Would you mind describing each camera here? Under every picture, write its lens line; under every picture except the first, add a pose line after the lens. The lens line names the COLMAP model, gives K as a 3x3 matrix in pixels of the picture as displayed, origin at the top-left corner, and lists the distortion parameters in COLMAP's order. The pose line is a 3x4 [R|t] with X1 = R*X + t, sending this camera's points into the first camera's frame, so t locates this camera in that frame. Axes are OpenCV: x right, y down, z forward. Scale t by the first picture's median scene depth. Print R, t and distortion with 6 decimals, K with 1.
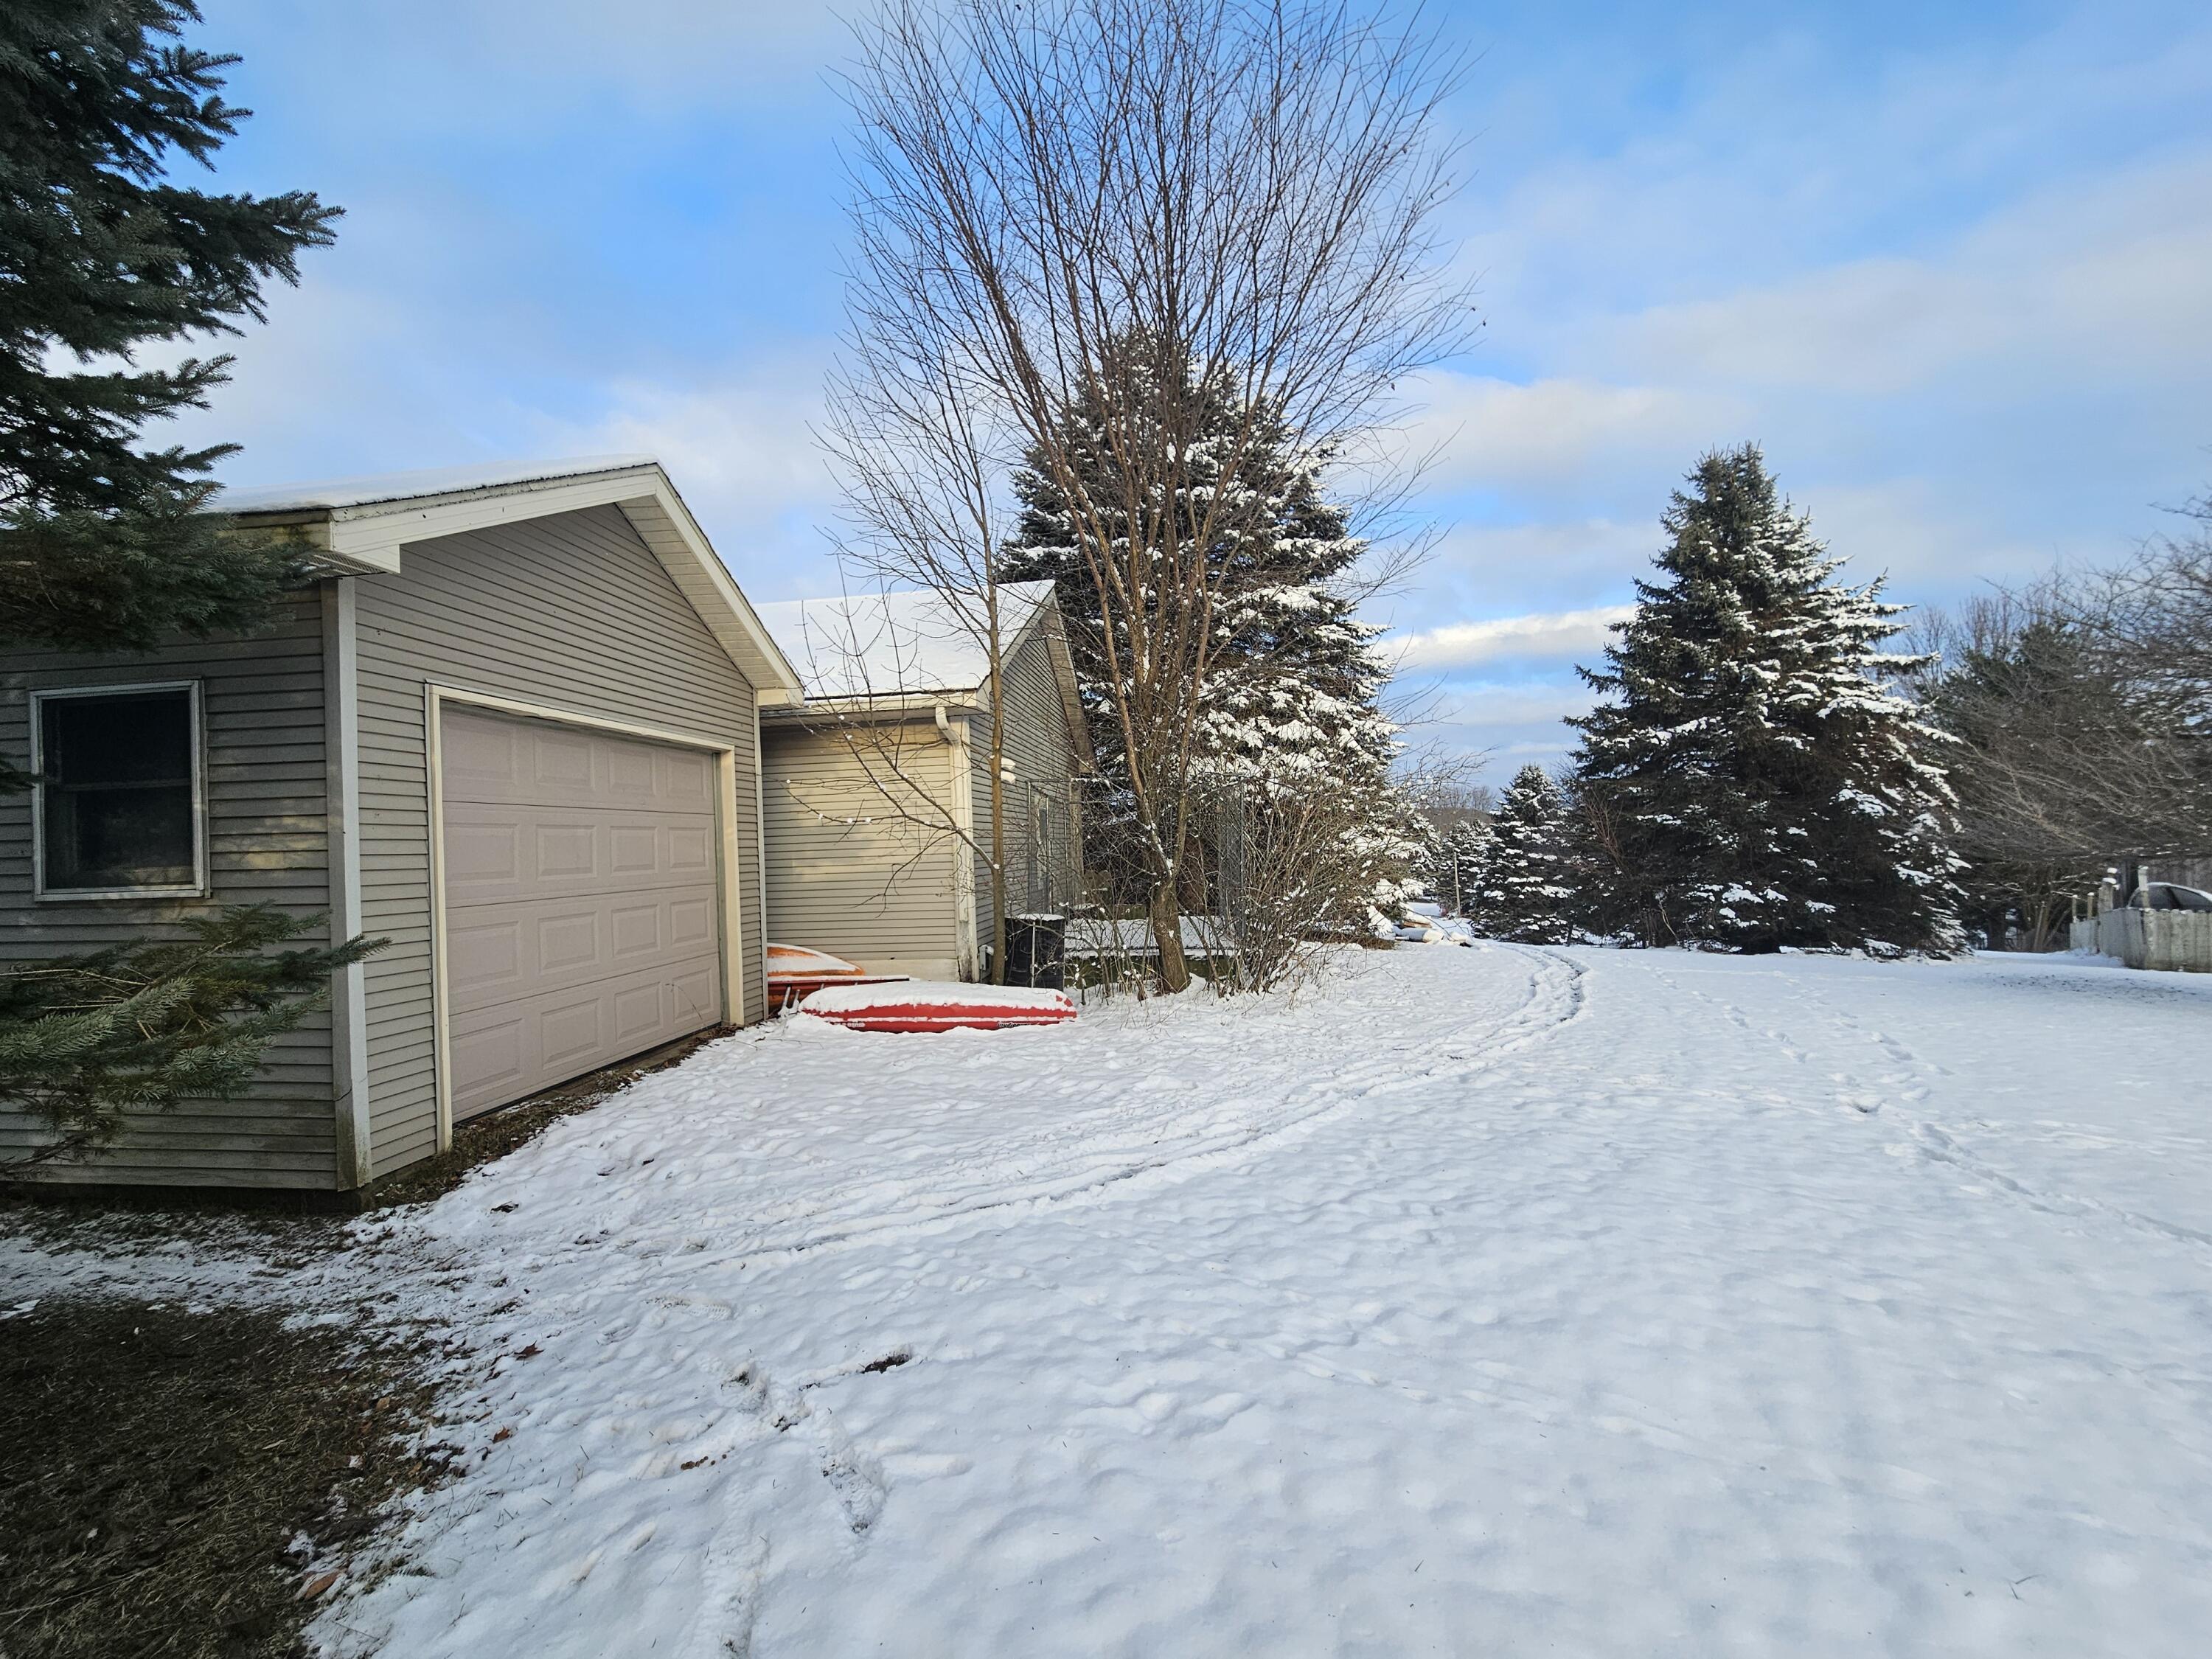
lens RADIAL K [[909.8, 0, 1086.8], [0, 909.8, 829.7], [0, 0, 1]] dist [-0.002727, -0.000569]
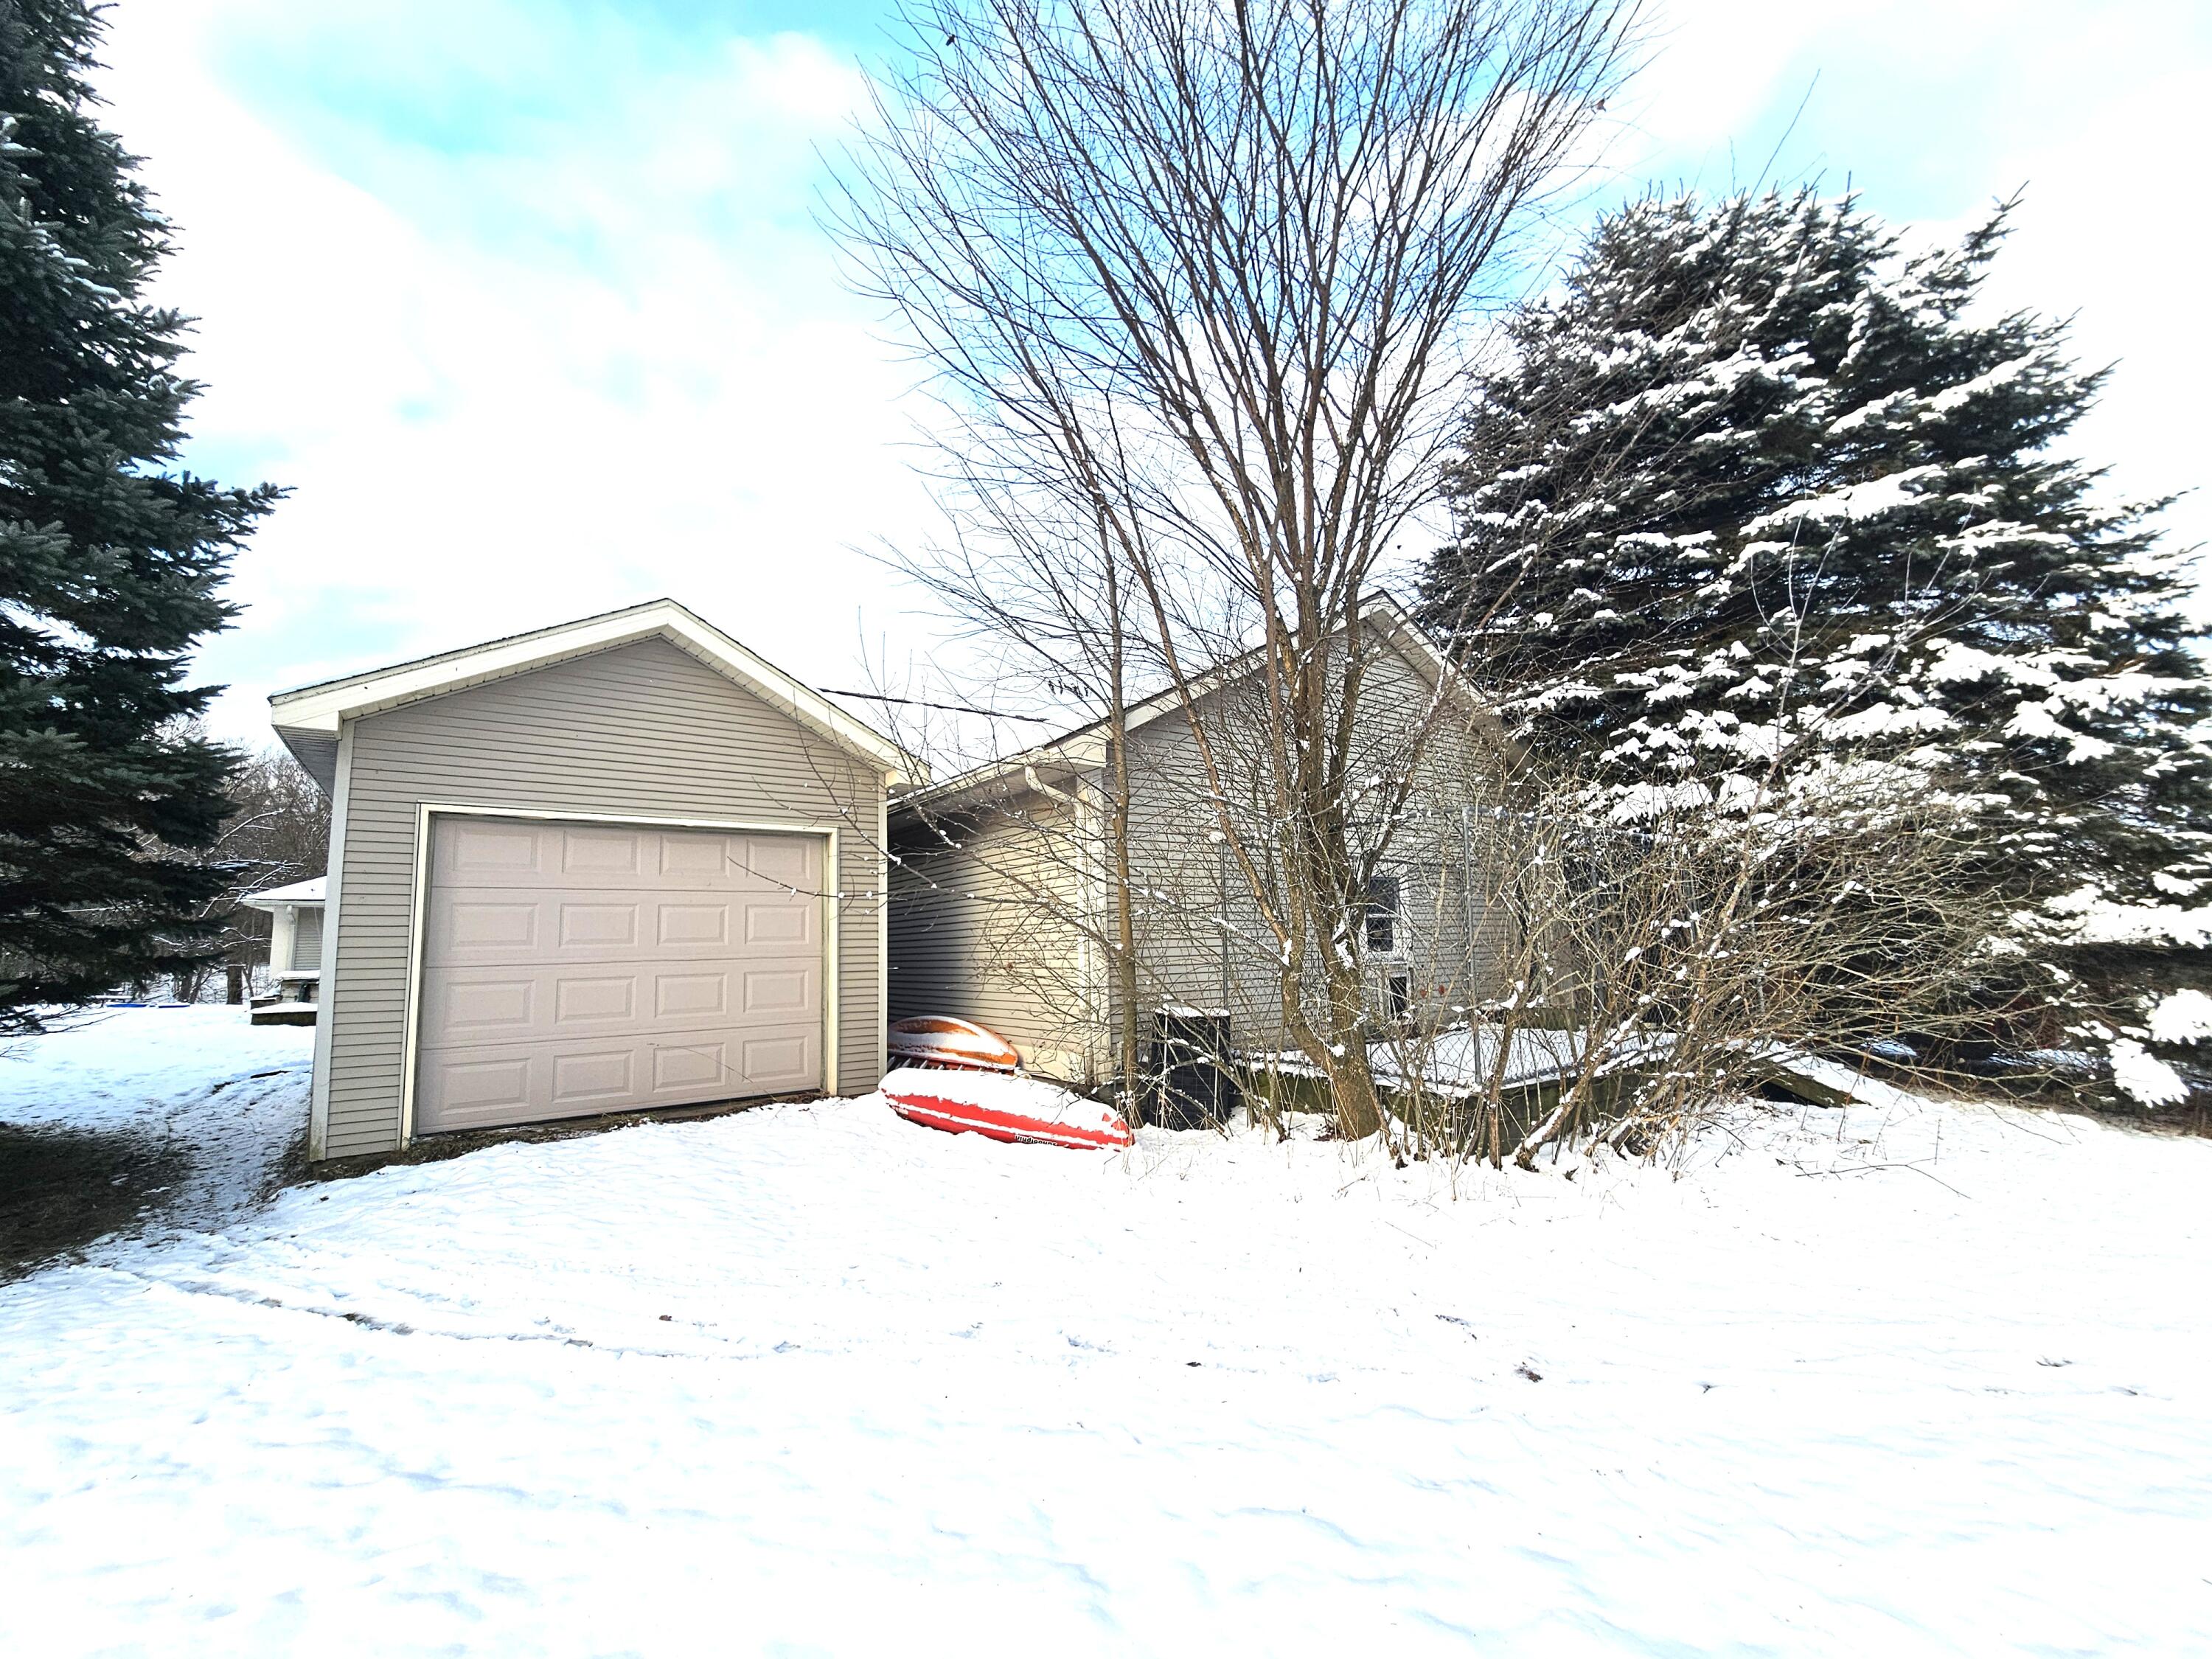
lens RADIAL K [[909.8, 0, 1099.7], [0, 909.8, 825.8], [0, 0, 1]] dist [-0.002727, -0.000569]
pose [[0.682249, -0.080102, -0.726718, 0.309592], [0.012472, 0.995111, -0.097977, 0.007339], [0.731013, 0.057781, 0.679913, 0.253687]]
